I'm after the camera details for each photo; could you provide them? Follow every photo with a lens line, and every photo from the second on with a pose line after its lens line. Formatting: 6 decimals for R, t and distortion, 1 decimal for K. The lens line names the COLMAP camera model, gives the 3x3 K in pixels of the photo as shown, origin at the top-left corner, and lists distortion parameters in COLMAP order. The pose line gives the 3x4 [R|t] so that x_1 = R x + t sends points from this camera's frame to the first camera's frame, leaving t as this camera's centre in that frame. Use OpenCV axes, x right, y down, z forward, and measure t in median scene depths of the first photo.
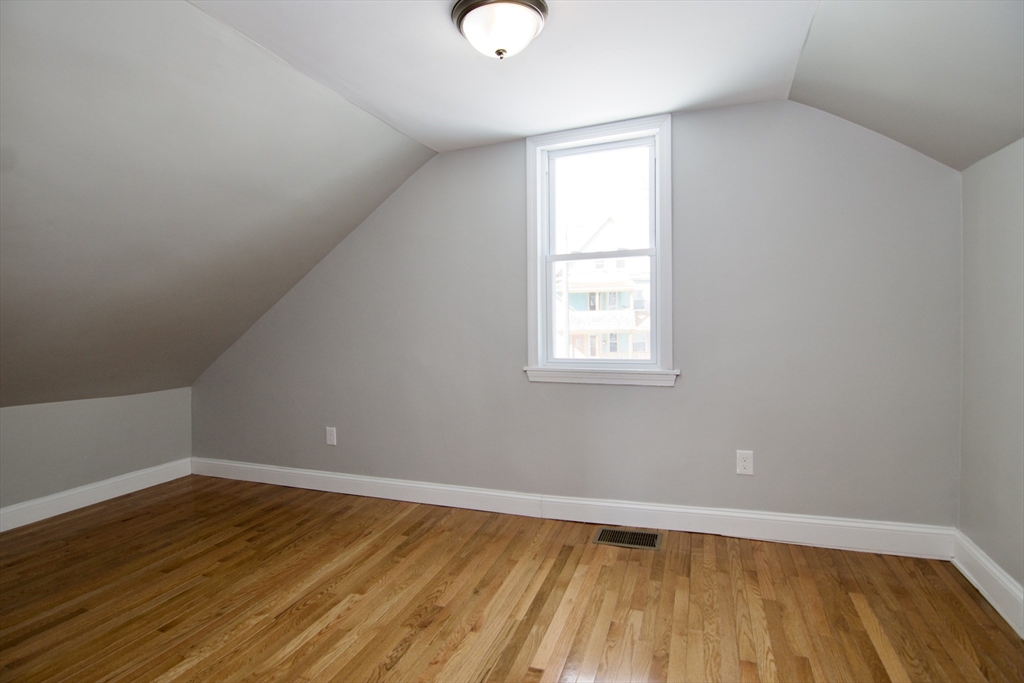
lens RADIAL K [[500.1, 0, 510.1], [0, 500.1, 339.6], [0, 0, 1]] dist [-0.000939, -0.010922]
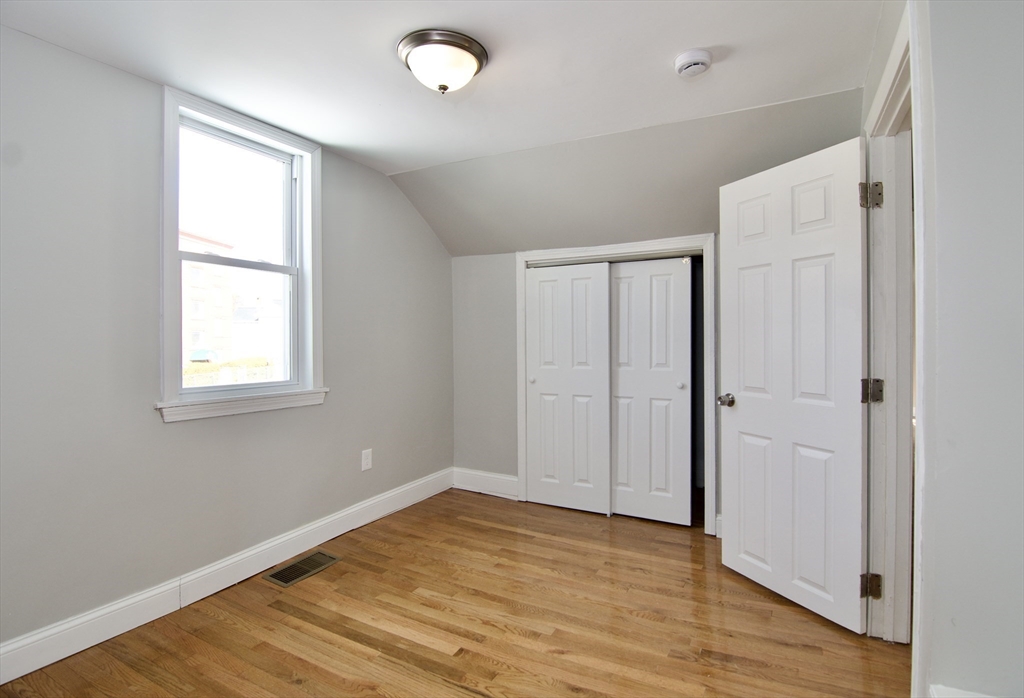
lens RADIAL K [[527.2, 0, 512.0], [0, 527.2, 349.0], [0, 0, 1]] dist [-0.017719, -0.000670]
pose [[0.127836, 0.004095, 0.991787, -0.786013], [0.036566, 0.999292, -0.008839, 0.004095], [-0.991121, 0.037396, 0.127596, 0.512724]]
